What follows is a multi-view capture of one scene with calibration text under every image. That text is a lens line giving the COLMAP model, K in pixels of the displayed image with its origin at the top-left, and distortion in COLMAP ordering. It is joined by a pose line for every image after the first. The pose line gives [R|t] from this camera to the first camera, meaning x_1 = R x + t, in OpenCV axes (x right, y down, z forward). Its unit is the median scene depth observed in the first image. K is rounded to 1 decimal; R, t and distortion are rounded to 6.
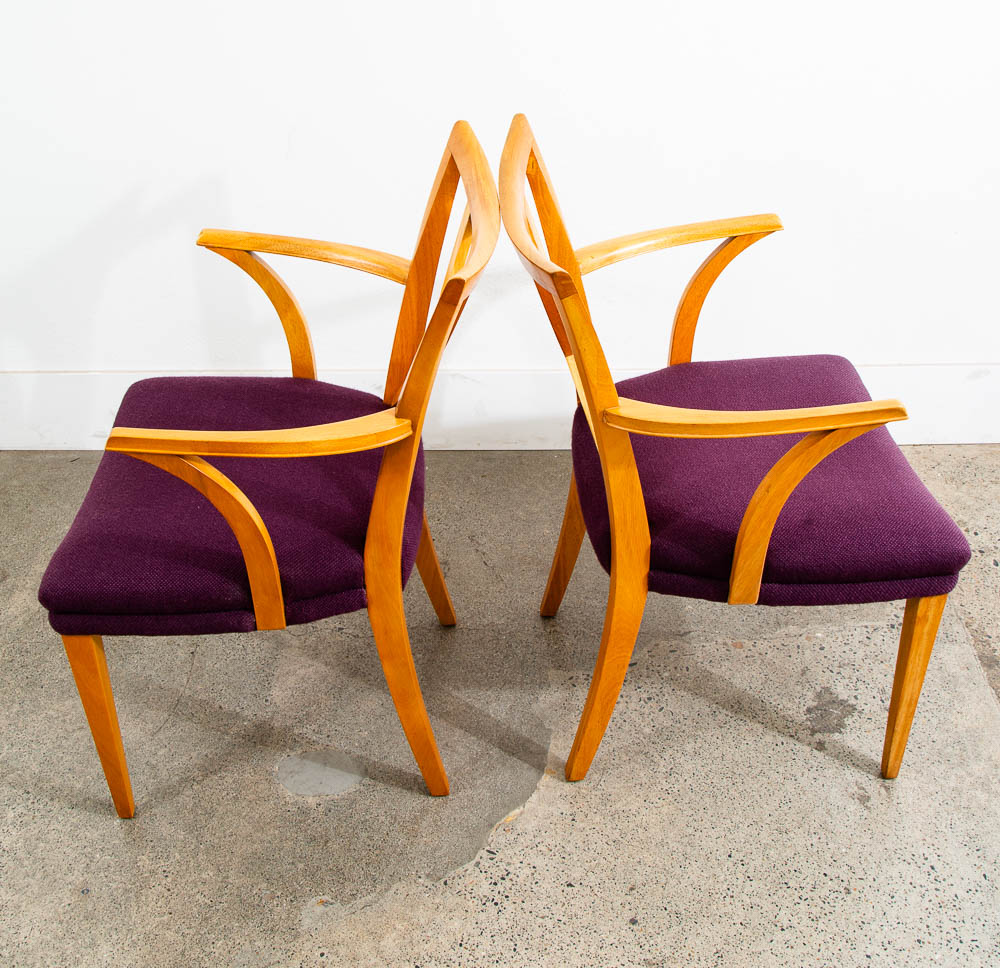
lens RADIAL K [[1165.2, 0, 474.2], [0, 1165.2, 419.3], [0, 0, 1]] dist [-0.066288, 0.000000]
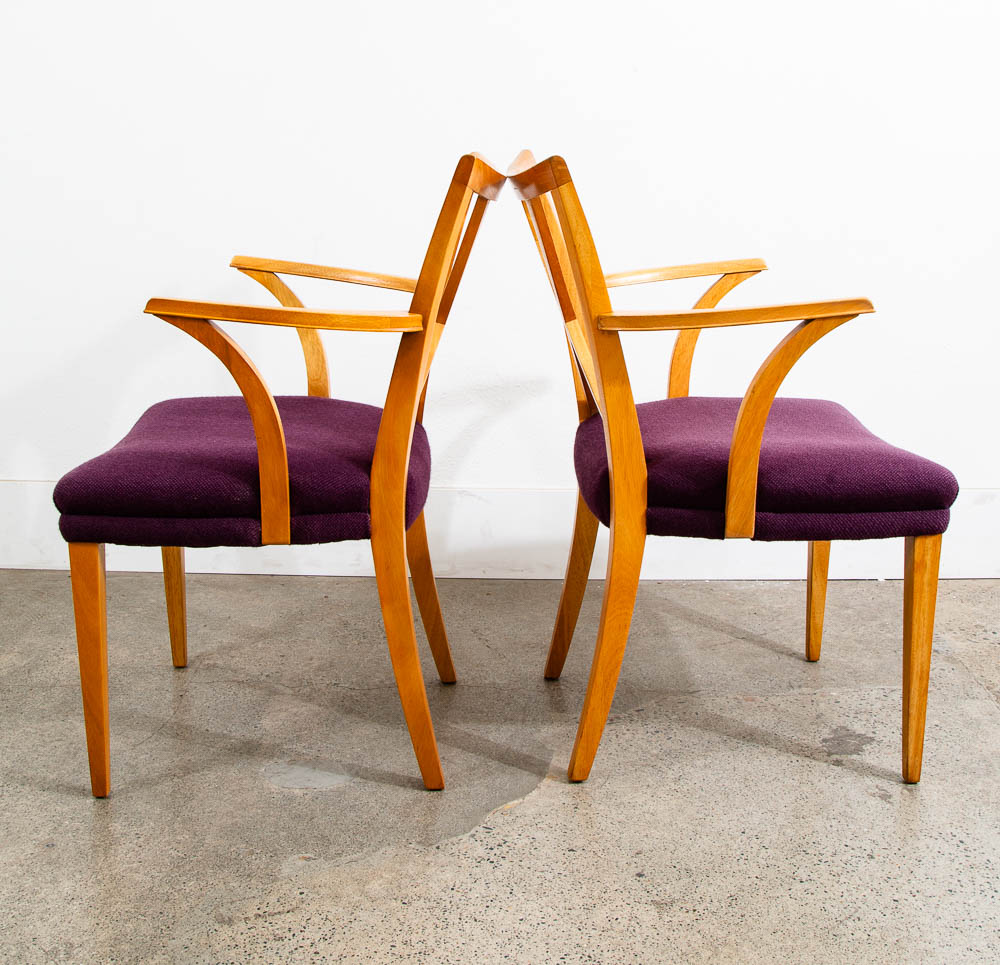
lens RADIAL K [[1223.2, 0, 479.5], [0, 1223.2, 346.0], [0, 0, 1]] dist [-0.063515, 0.000000]
pose [[0.999750, 0.020684, -0.008442, 0.008399], [-0.022333, 0.935221, -0.353358, 0.358314], [0.000586, 0.353459, 0.935450, -0.054893]]
